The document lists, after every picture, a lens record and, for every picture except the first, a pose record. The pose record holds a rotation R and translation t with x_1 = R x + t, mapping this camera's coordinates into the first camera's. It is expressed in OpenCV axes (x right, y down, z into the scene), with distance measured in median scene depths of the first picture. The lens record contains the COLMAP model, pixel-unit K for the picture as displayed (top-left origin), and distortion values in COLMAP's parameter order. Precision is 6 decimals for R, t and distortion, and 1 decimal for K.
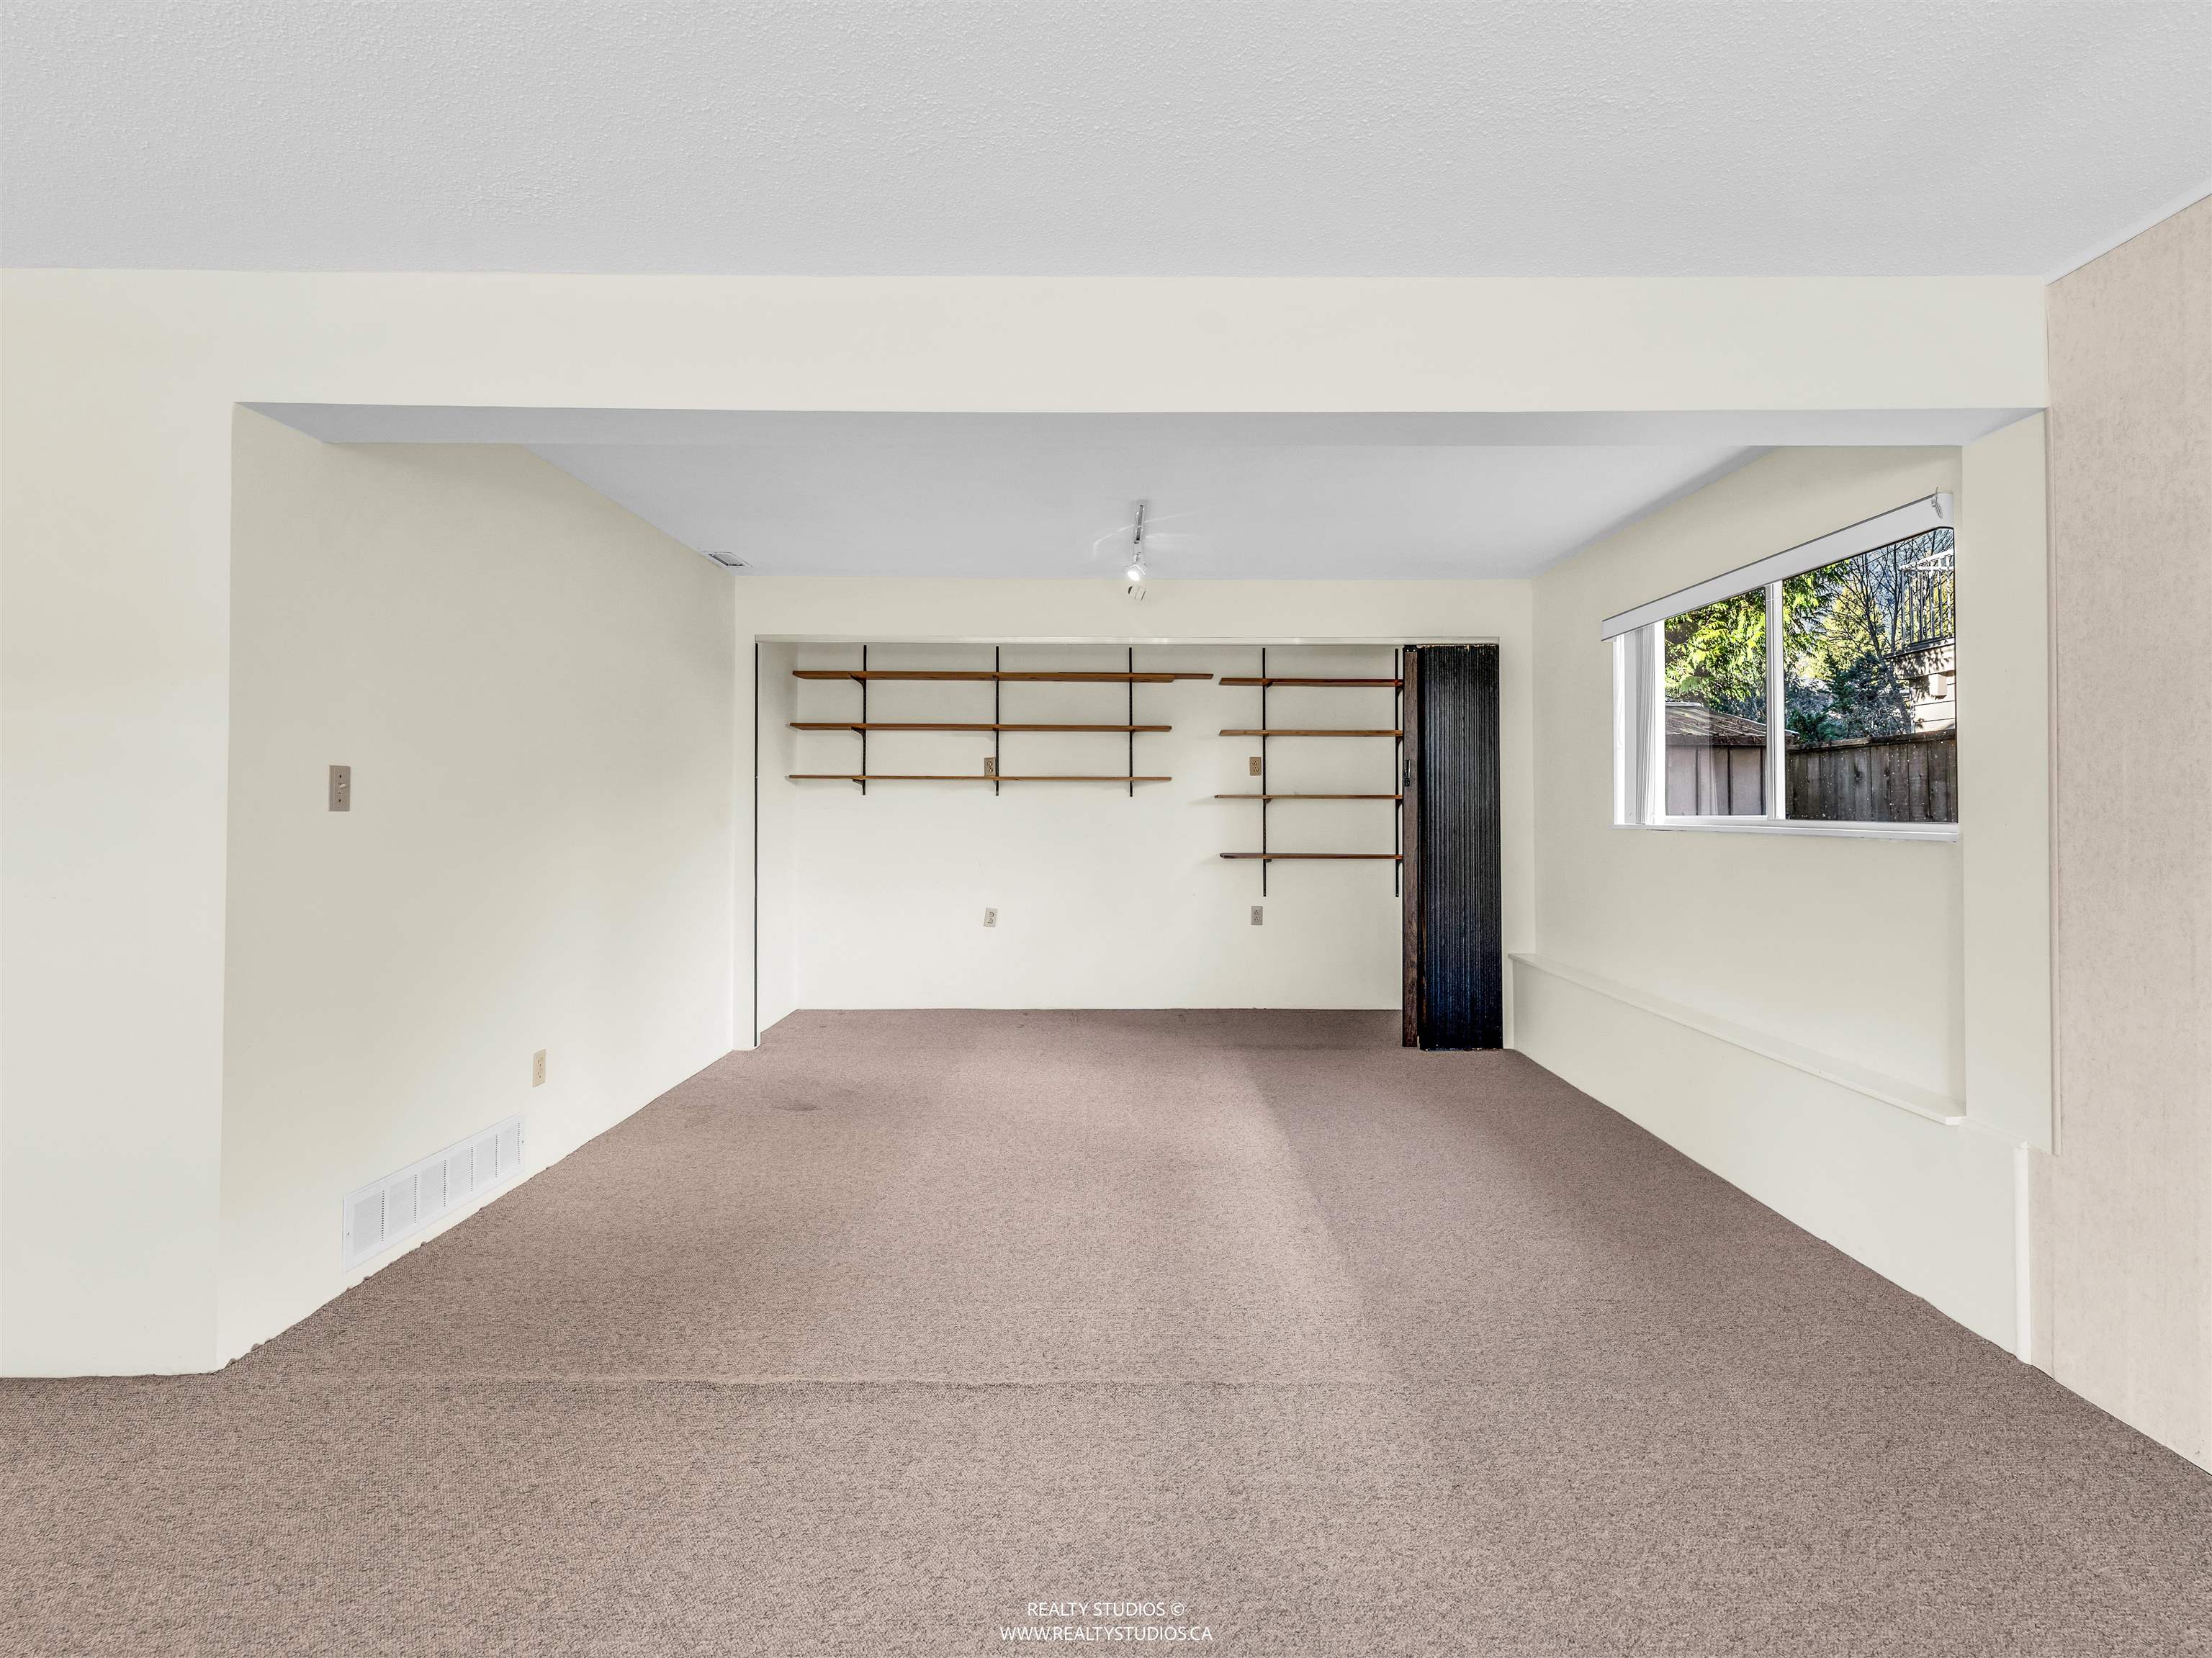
lens RADIAL K [[1019.9, 0, 1125.3], [0, 1019.9, 789.8], [0, 0, 1]] dist [0.000009, -0.000036]
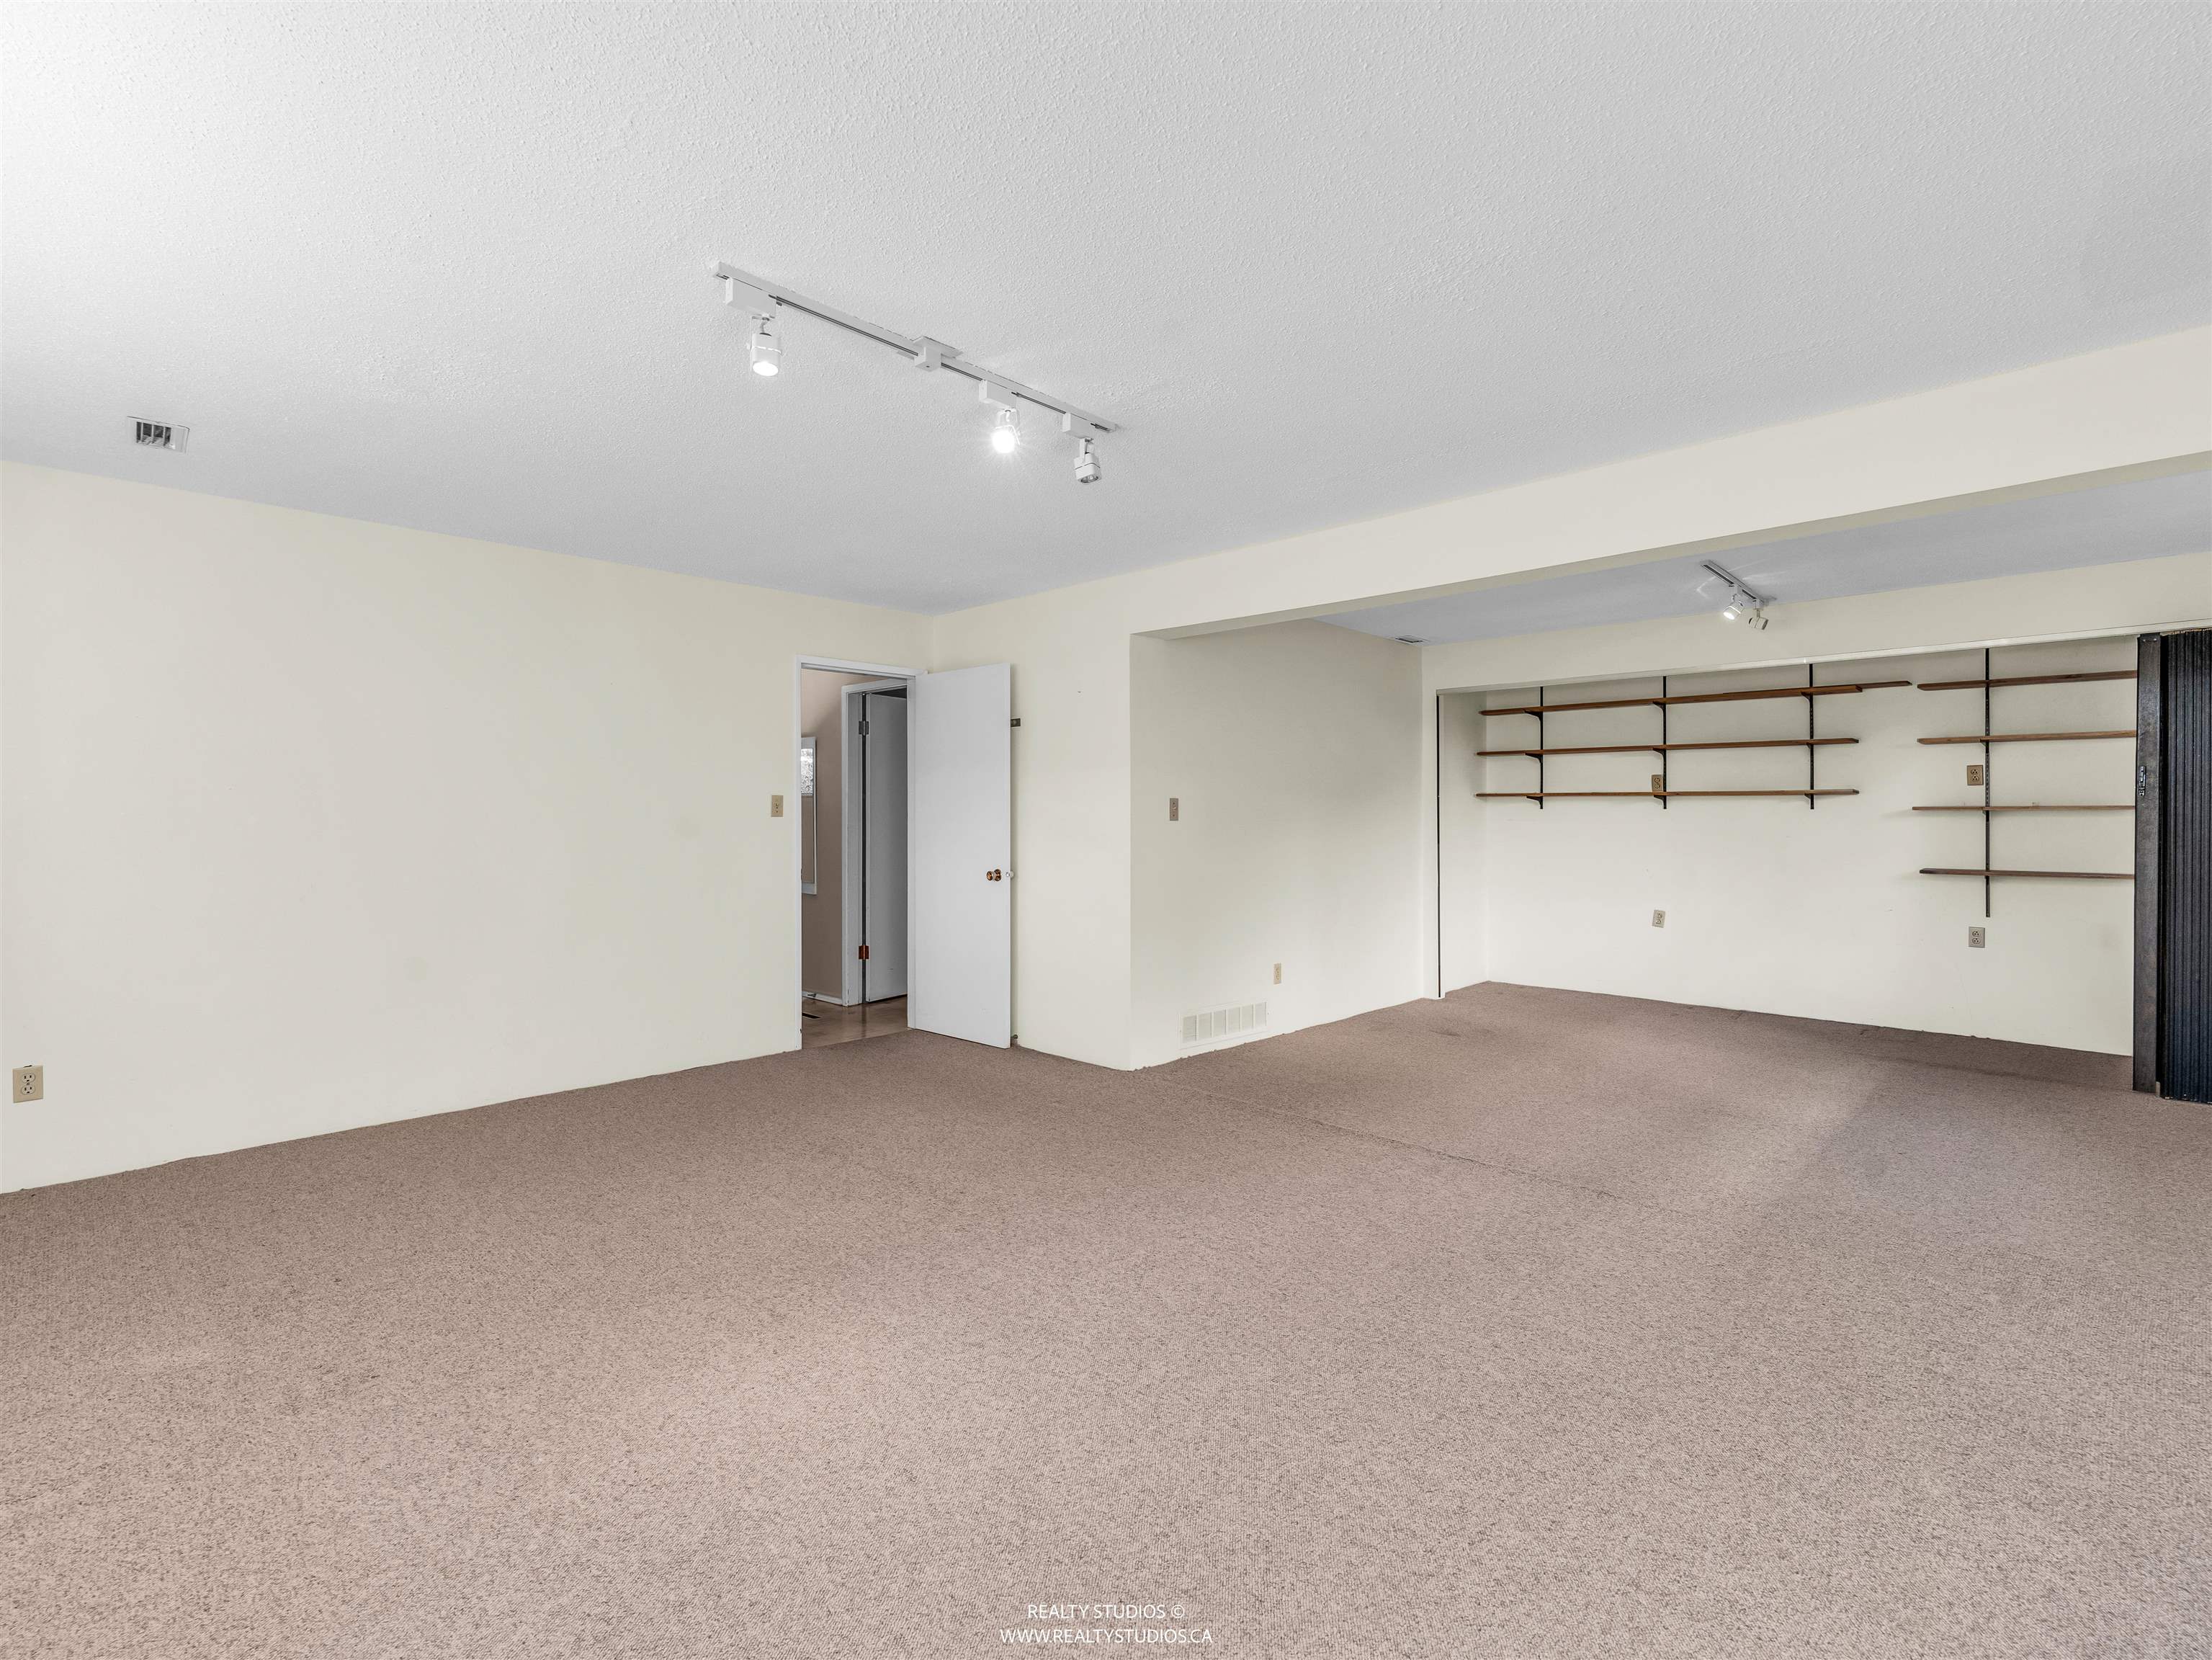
lens RADIAL K [[1036.8, 0, 1100.7], [0, 1036.8, 816.5], [0, 0, 1]] dist [-0.002858, -0.000553]
pose [[0.707906, -0.000929, -0.706306, 0.267098], [0.010420, 0.999904, 0.009128, -0.003344], [0.706230, -0.013822, 0.707848, -0.258824]]
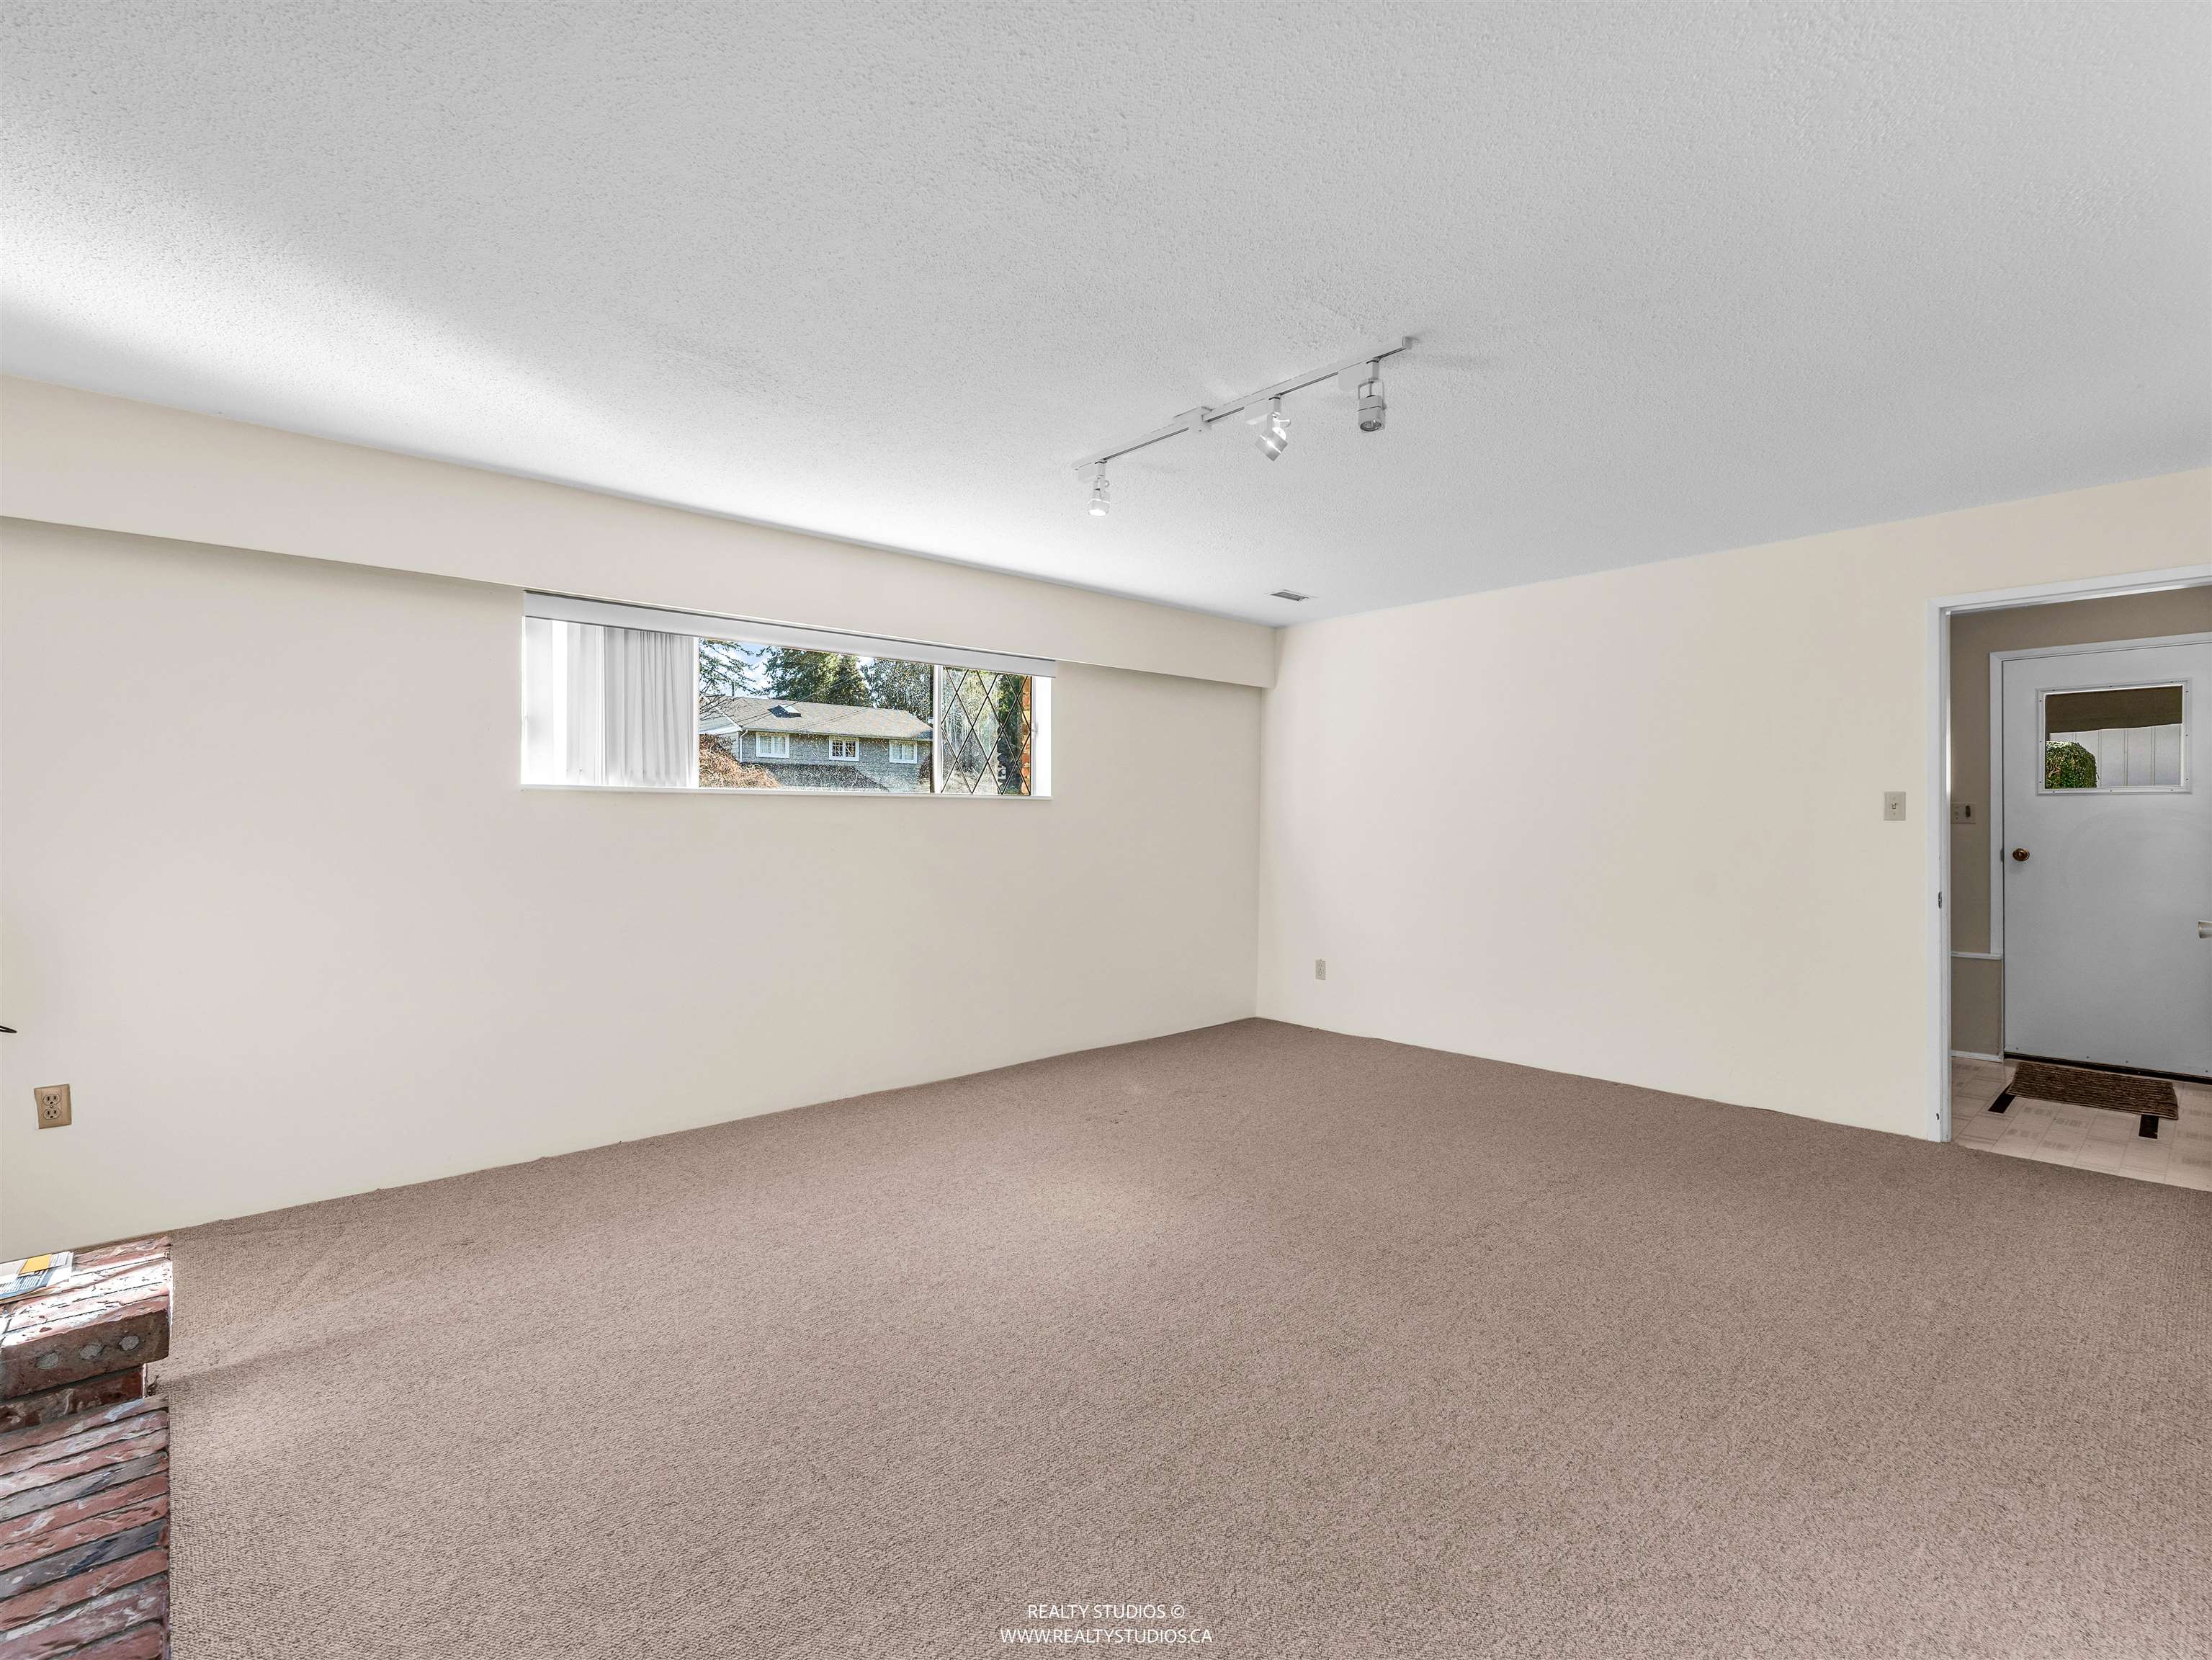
lens RADIAL K [[1036.8, 0, 1100.7], [0, 1036.8, 816.5], [0, 0, 1]] dist [-0.002858, -0.000553]
pose [[-0.750548, -0.007514, -0.660773, 0.281688], [0.006863, 0.999793, -0.019165, 0.009944], [0.660781, -0.018919, -0.750341, 0.388949]]
